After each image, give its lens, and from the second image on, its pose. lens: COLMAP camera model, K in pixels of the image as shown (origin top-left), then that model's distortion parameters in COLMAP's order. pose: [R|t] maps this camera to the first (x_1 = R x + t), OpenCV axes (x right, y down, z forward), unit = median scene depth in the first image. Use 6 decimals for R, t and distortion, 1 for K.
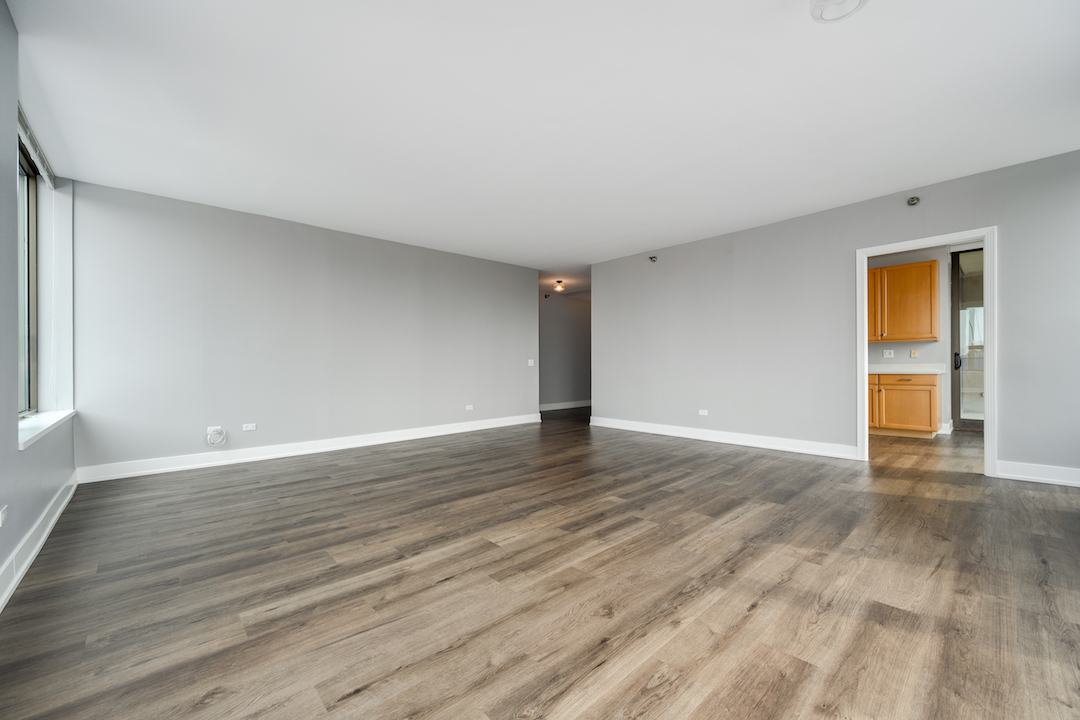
lens RADIAL K [[428.2, 0, 545.9], [0, 428.2, 363.4], [0, 0, 1]] dist [0.004293, 0.000695]
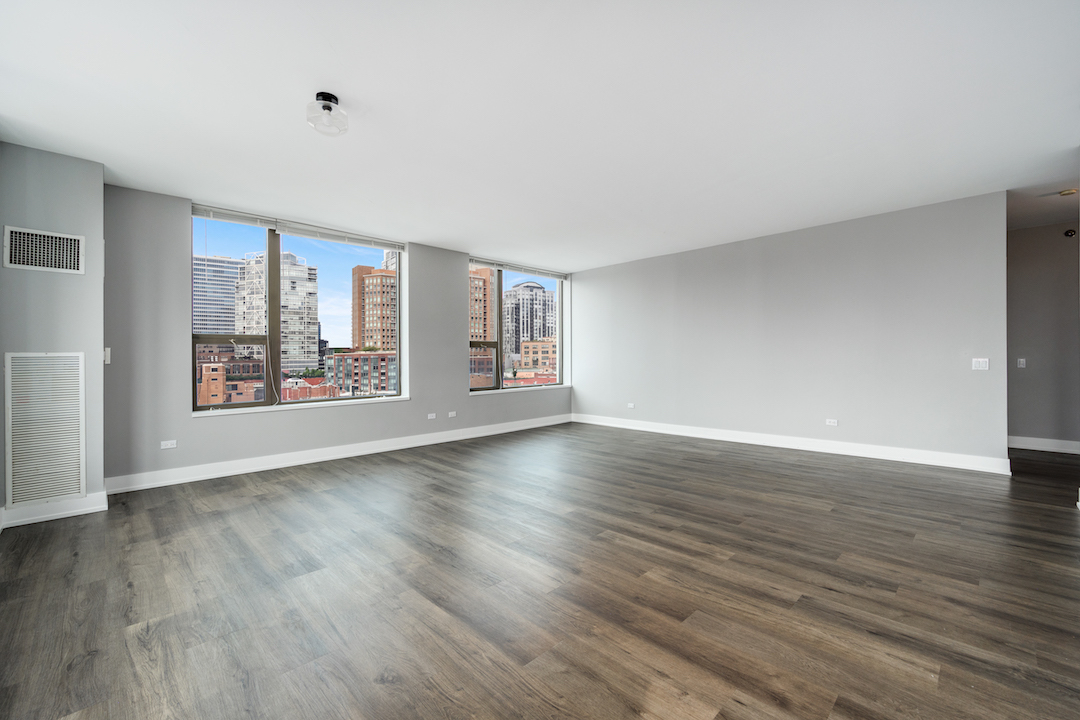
lens RADIAL K [[449.8, 0, 540.8], [0, 449.8, 359.3], [0, 0, 1]] dist [0.010998, 0.000040]
pose [[0.019398, 0.009559, -0.999766, 1.029579], [0.013186, 0.999865, 0.009816, -0.038434], [0.999725, -0.013373, 0.019269, 0.794507]]
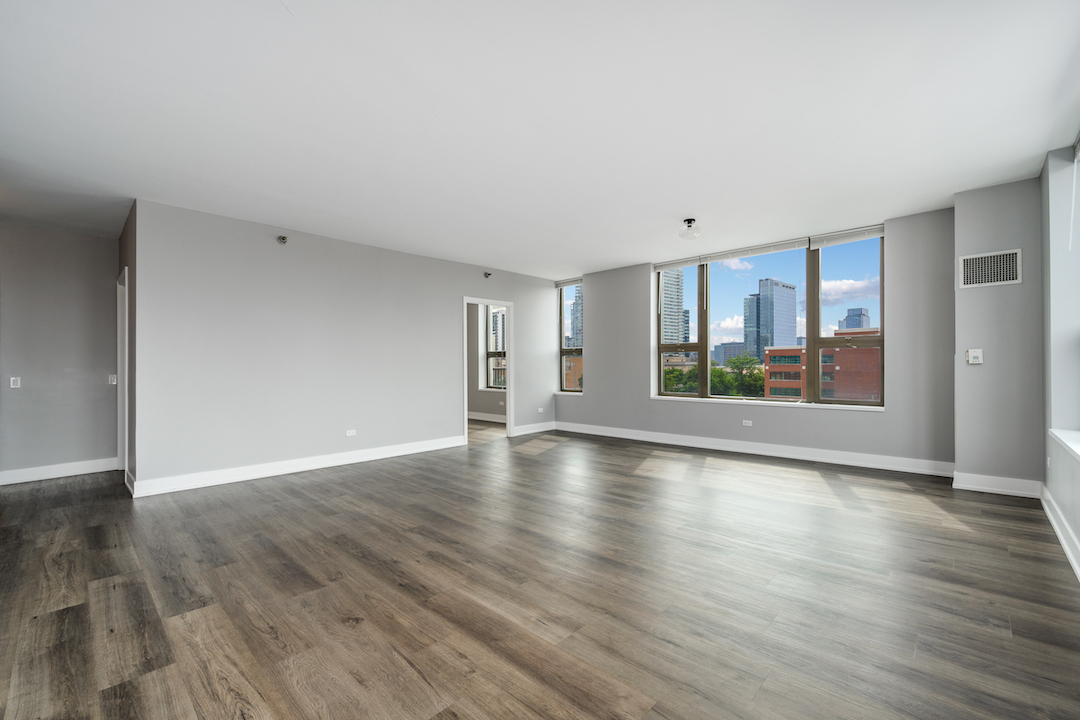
lens RADIAL K [[449.8, 0, 543.6], [0, 449.8, 362.6], [0, 0, 1]] dist [0.010998, 0.000040]
pose [[-0.055991, 0.008720, 0.998393, -0.918648], [-0.001471, 0.999960, -0.008817, -0.035405], [-0.998430, -0.001962, -0.055976, 0.956642]]
